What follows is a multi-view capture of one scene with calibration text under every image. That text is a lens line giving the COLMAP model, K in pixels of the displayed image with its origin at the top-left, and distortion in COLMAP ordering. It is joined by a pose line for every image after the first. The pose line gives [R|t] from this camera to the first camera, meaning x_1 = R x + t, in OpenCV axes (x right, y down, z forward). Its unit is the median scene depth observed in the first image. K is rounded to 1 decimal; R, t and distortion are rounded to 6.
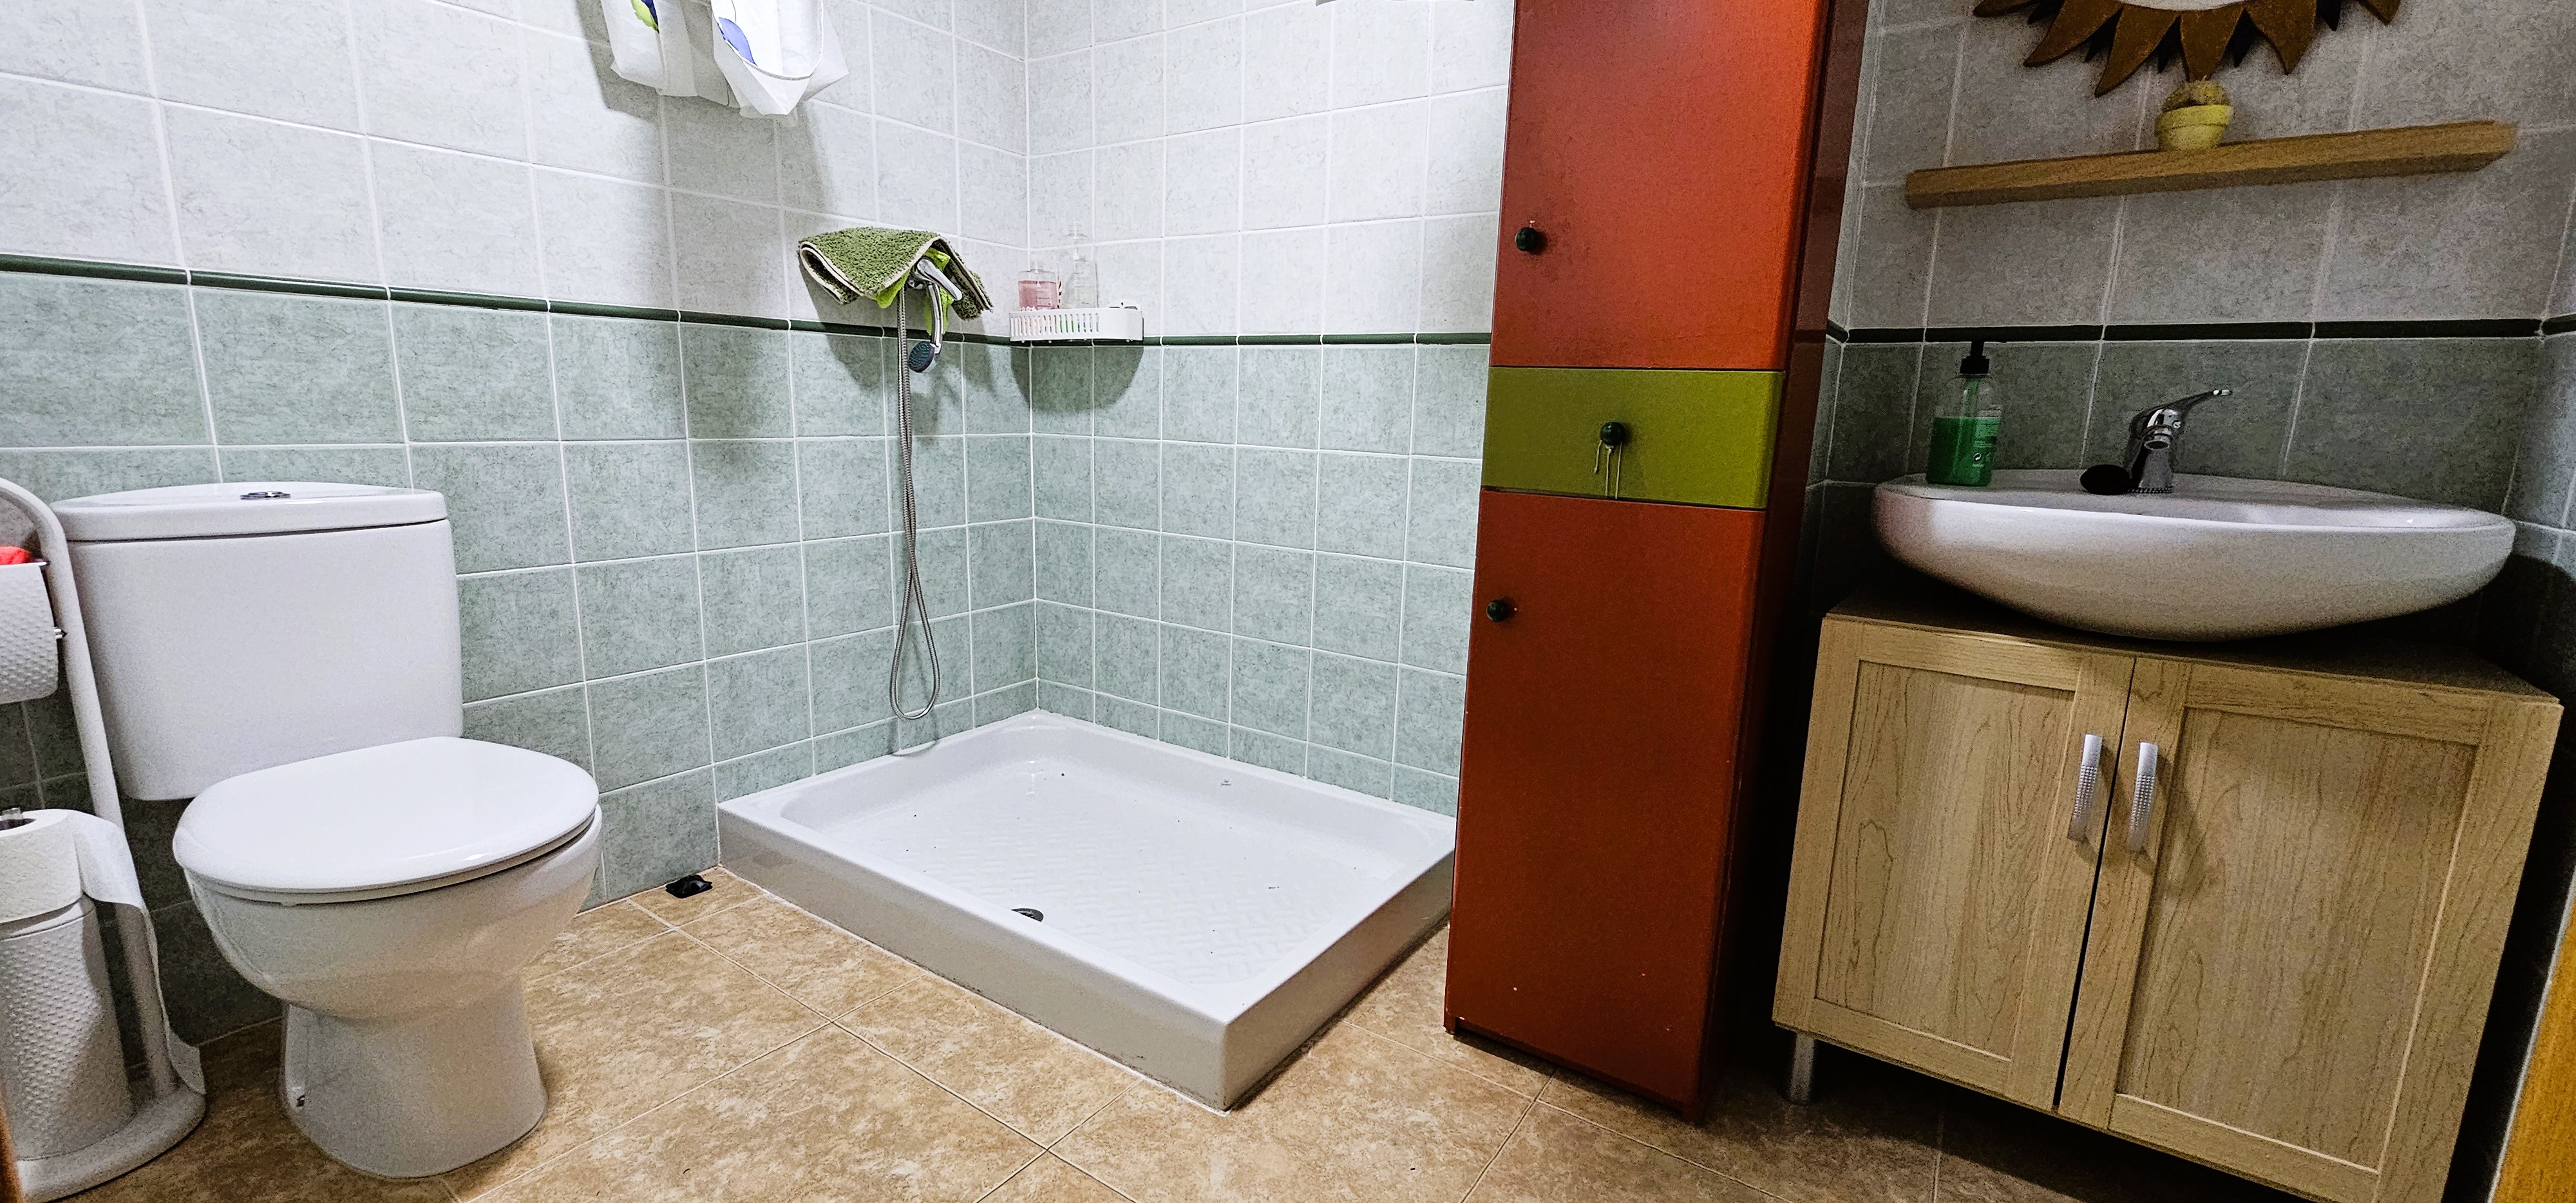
lens RADIAL K [[1055.8, 0, 1289.7], [0, 1055.8, 602.7], [0, 0, 1]] dist [-0.001943, 0.001373]
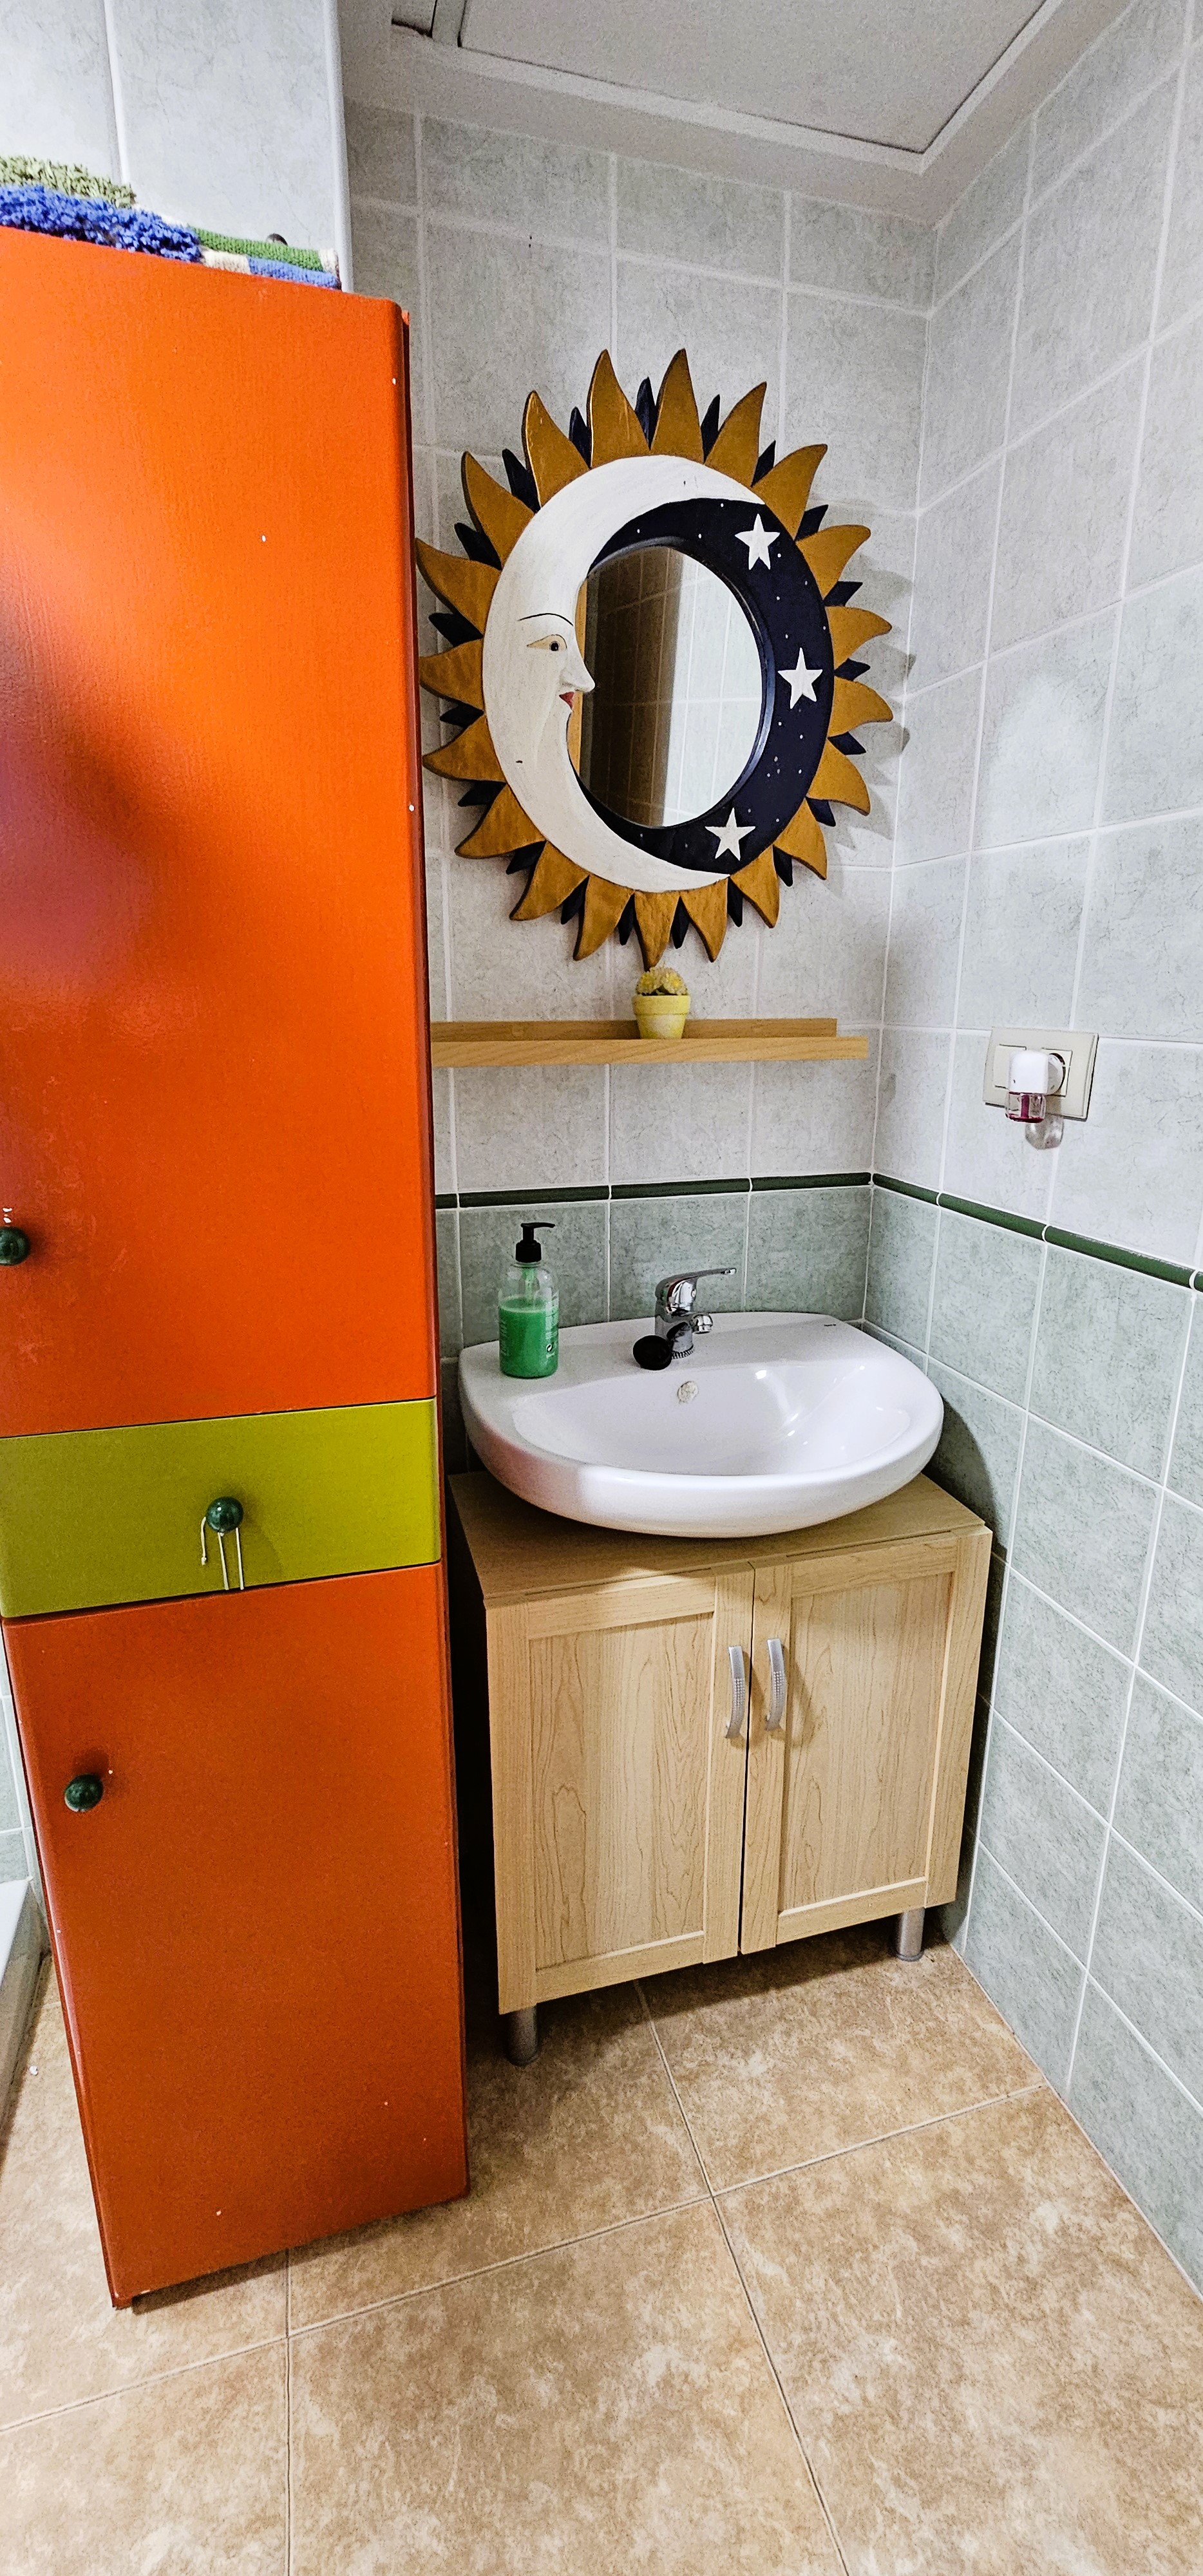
lens RADIAL K [[1055.8, 0, 600.5], [0, 1055.8, 1284.5], [0, 0, 1]] dist [-0.001943, 0.001373]
pose [[0.637307, -0.232288, 0.734767, -0.001426], [0.159852, 0.972597, 0.168826, -0.378966], [-0.753848, 0.009860, 0.656975, 0.376619]]
